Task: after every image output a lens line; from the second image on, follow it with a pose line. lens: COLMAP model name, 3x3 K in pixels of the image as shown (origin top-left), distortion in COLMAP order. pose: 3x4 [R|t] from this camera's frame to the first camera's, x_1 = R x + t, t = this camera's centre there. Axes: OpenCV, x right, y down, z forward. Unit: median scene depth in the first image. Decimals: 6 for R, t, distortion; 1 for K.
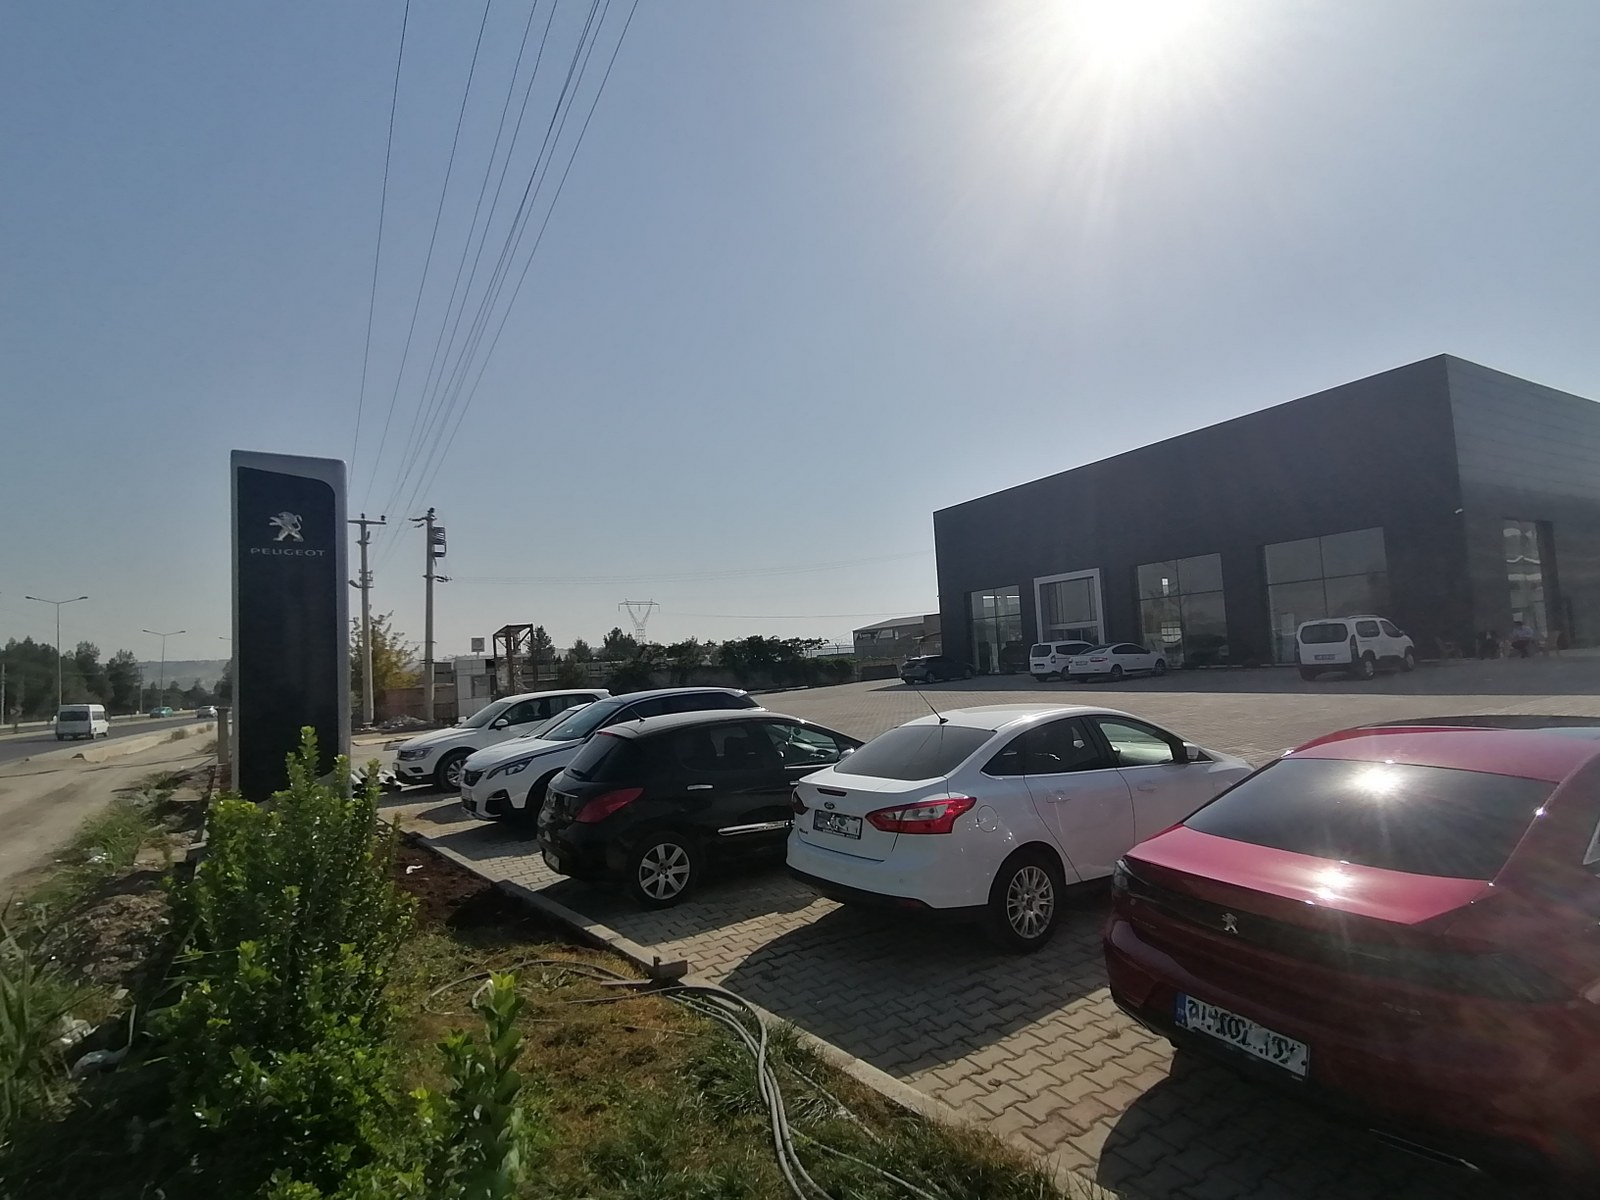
lens RADIAL K [[777.7, 0, 800.0], [0, 777.7, 600.0], [0, 0, 1]] dist [0.001781, -0.000024]
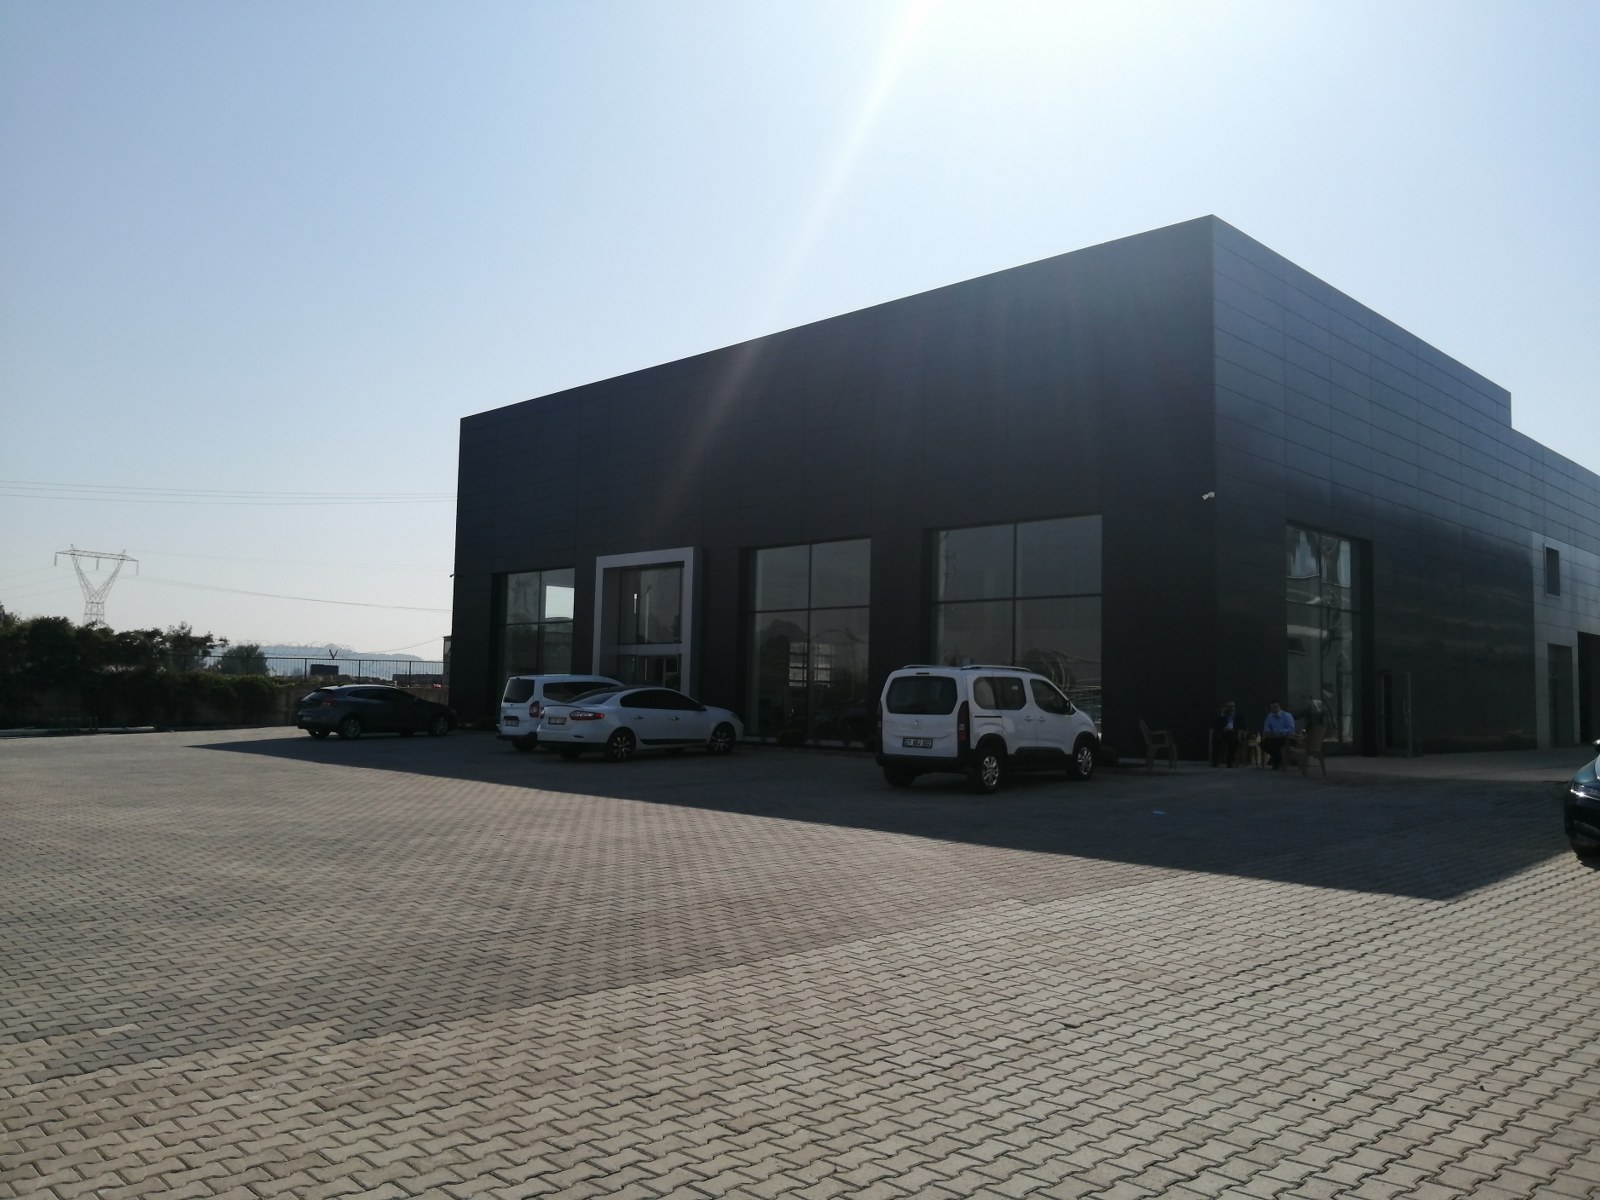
lens RADIAL K [[1231.3, 0, 800.0], [0, 1231.3, 600.0], [0, 0, 1]] dist [-0.003257, -0.087081]
pose [[0.959262, 0.098175, 0.264910, 0.271350], [-0.097560, 0.995109, -0.015514, 0.001578], [-0.265138, -0.010963, 0.964148, 0.184836]]
